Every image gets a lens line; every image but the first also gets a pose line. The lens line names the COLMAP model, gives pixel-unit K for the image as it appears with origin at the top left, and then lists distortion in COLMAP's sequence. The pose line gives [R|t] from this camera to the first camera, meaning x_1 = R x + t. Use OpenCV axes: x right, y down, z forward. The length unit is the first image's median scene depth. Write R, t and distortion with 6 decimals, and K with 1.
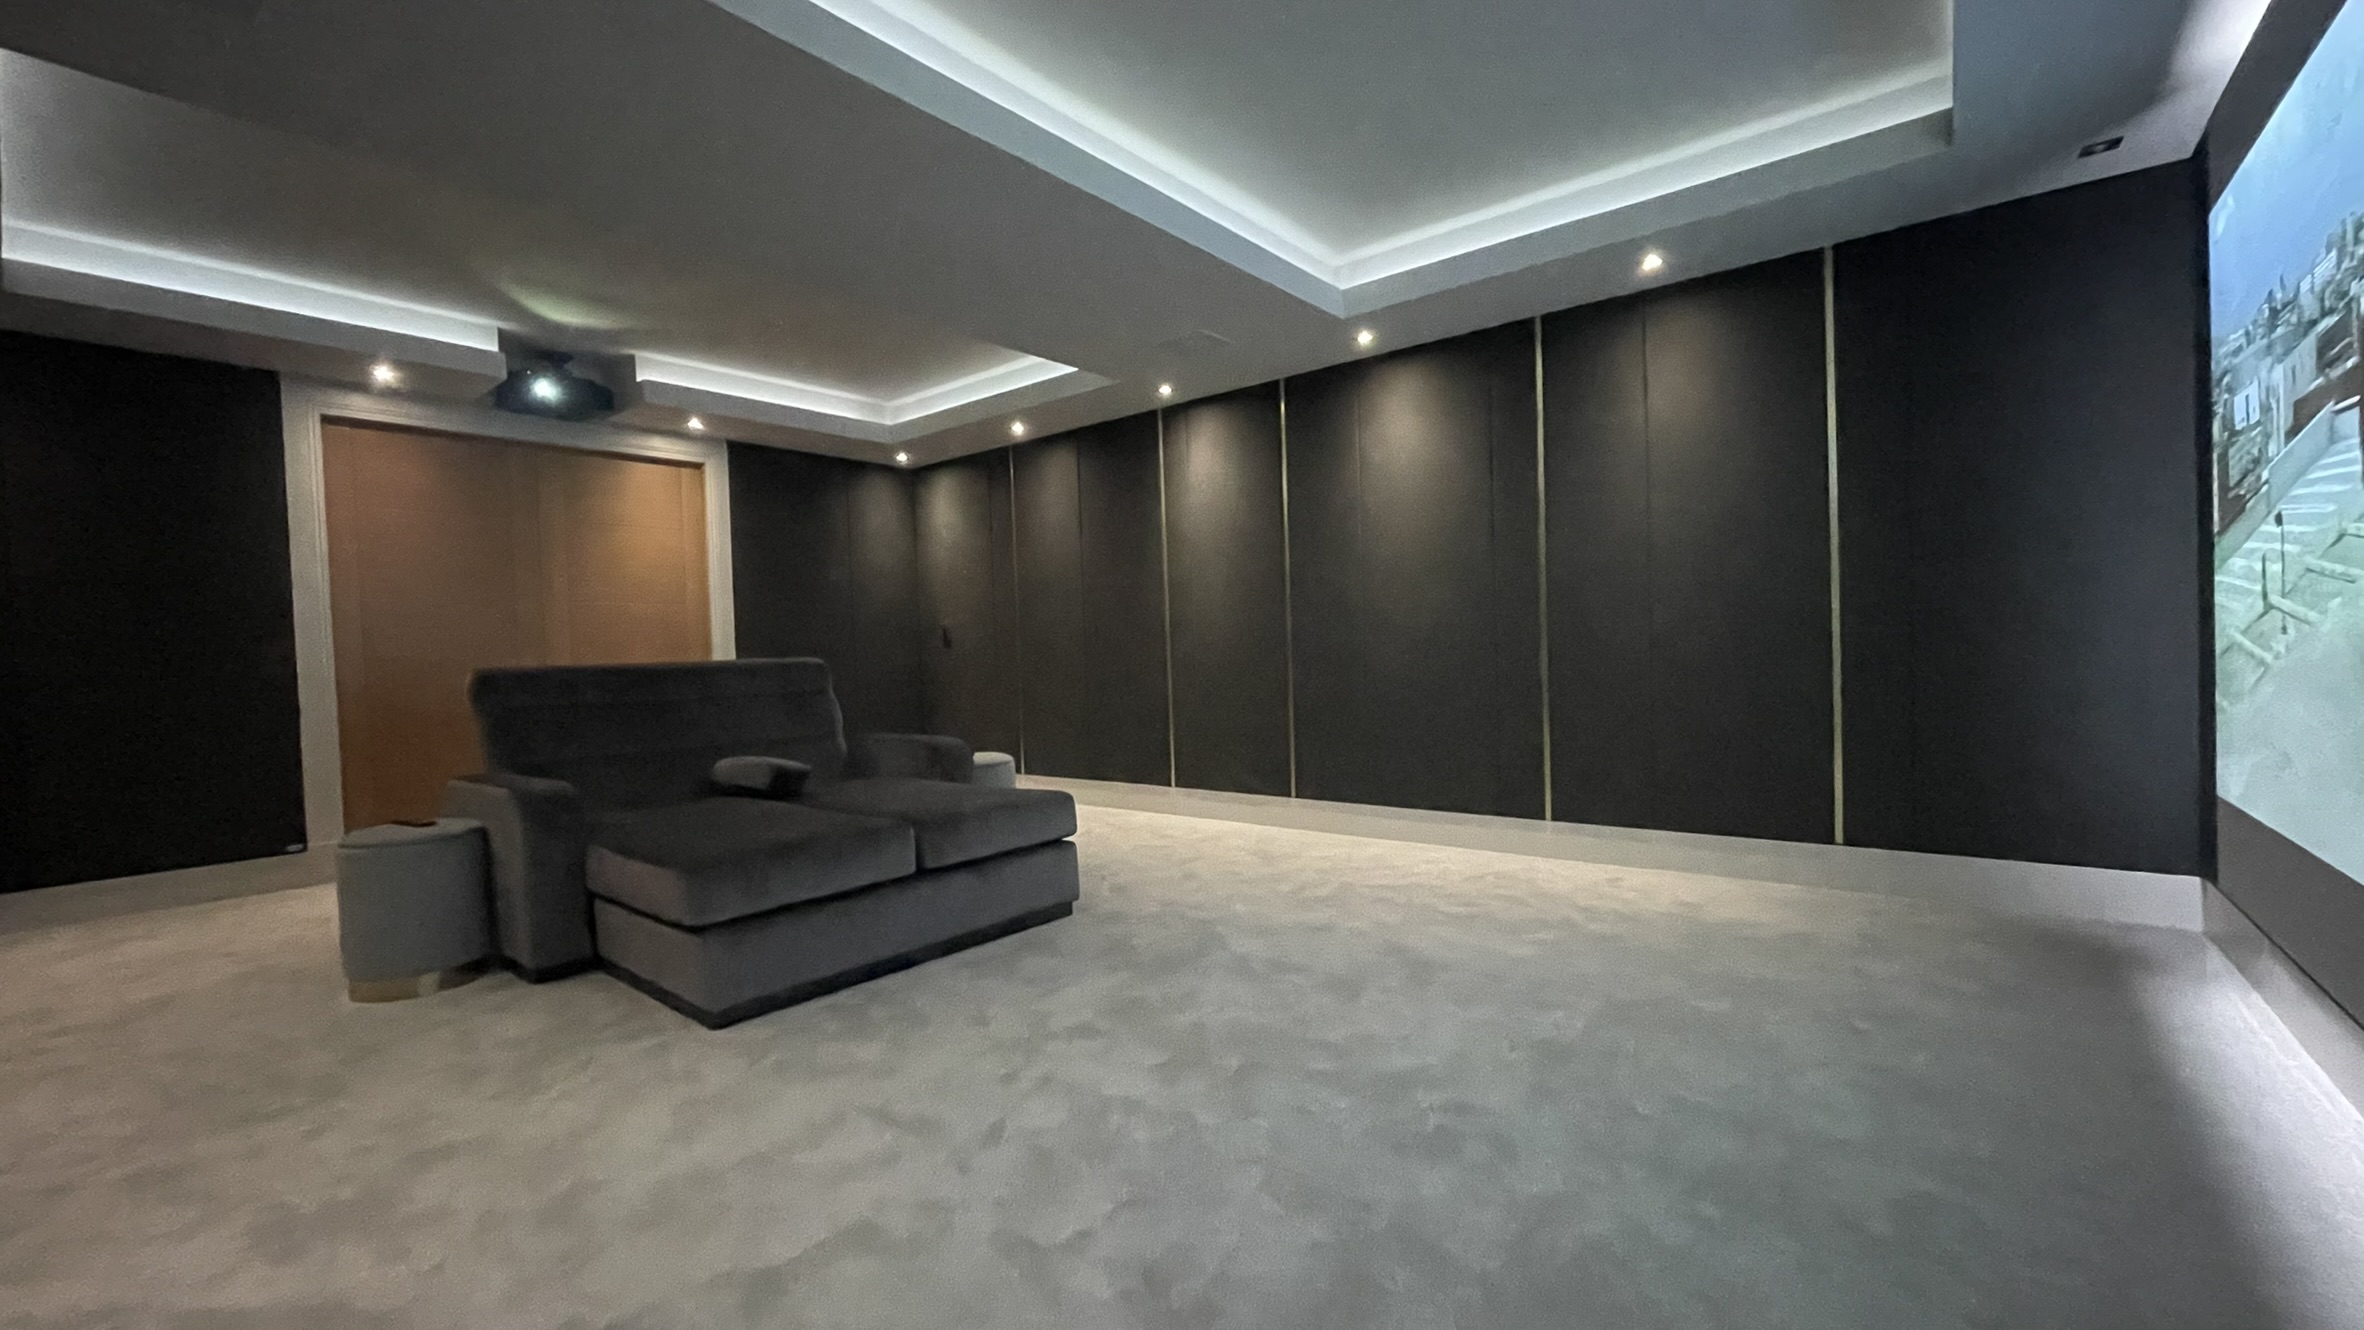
lens RADIAL K [[953.0, 0, 1172.0], [0, 953.0, 669.6], [0, 0, 1]] dist [0.011533, -0.000353]
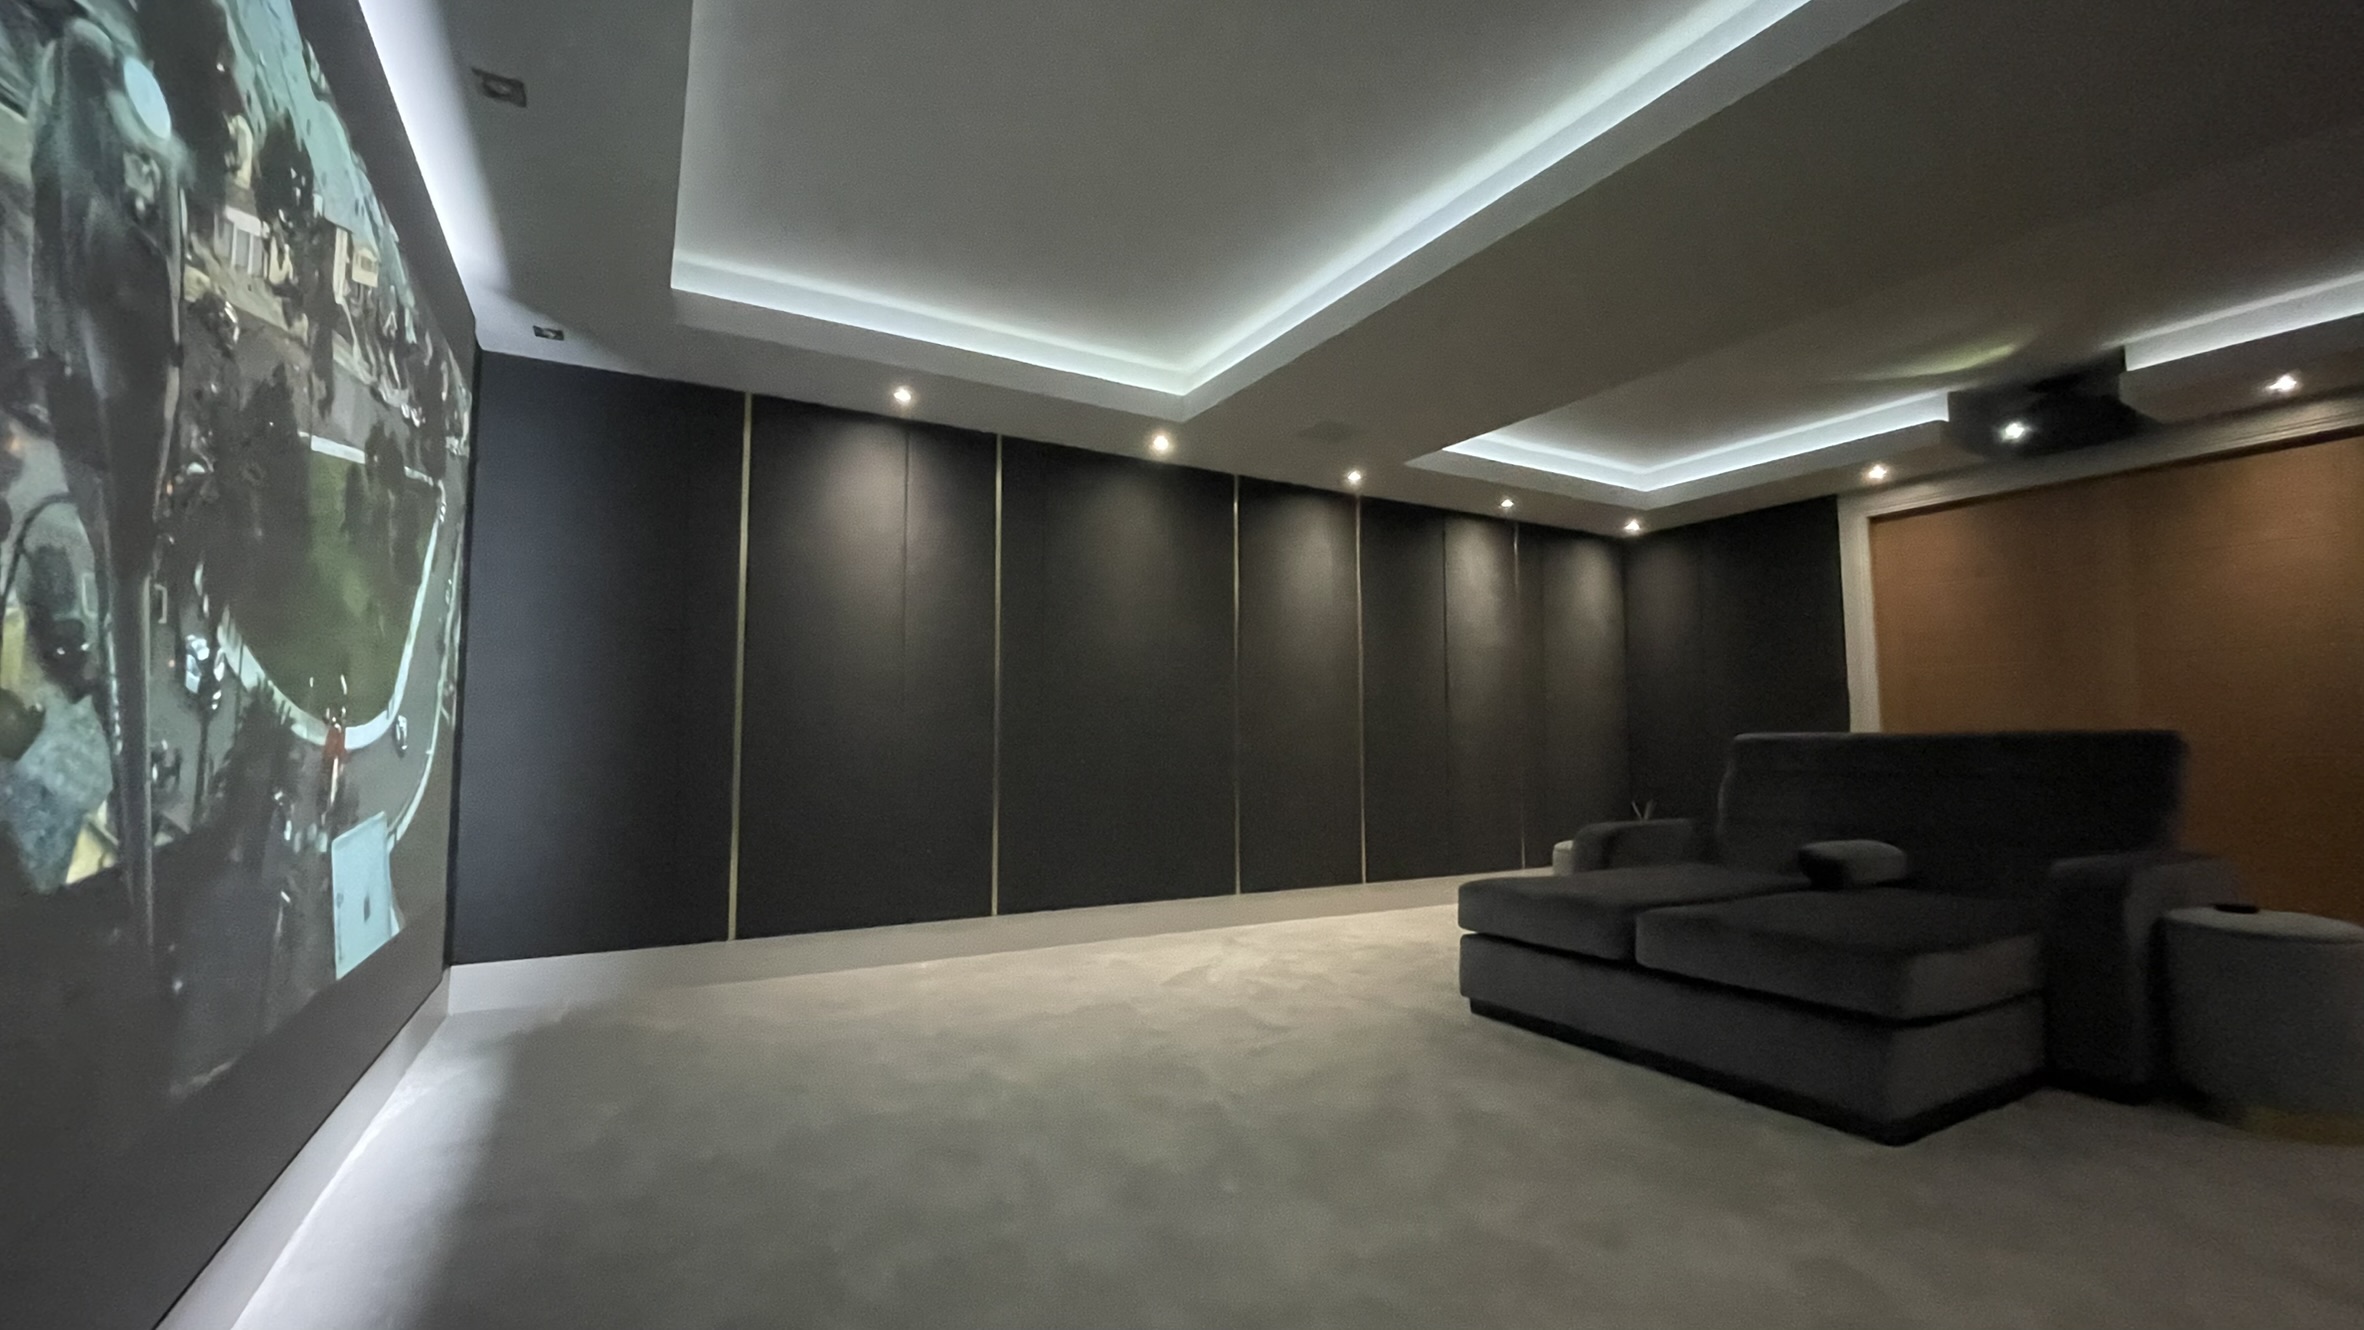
lens RADIAL K [[953.0, 0, 1189.9], [0, 953.0, 650.3], [0, 0, 1]] dist [0.011533, -0.000353]
pose [[-0.353266, -0.056788, -0.933798, 0.599625], [-0.002384, 0.998207, -0.059803, -0.028461], [0.935520, -0.018900, -0.352768, 0.716284]]
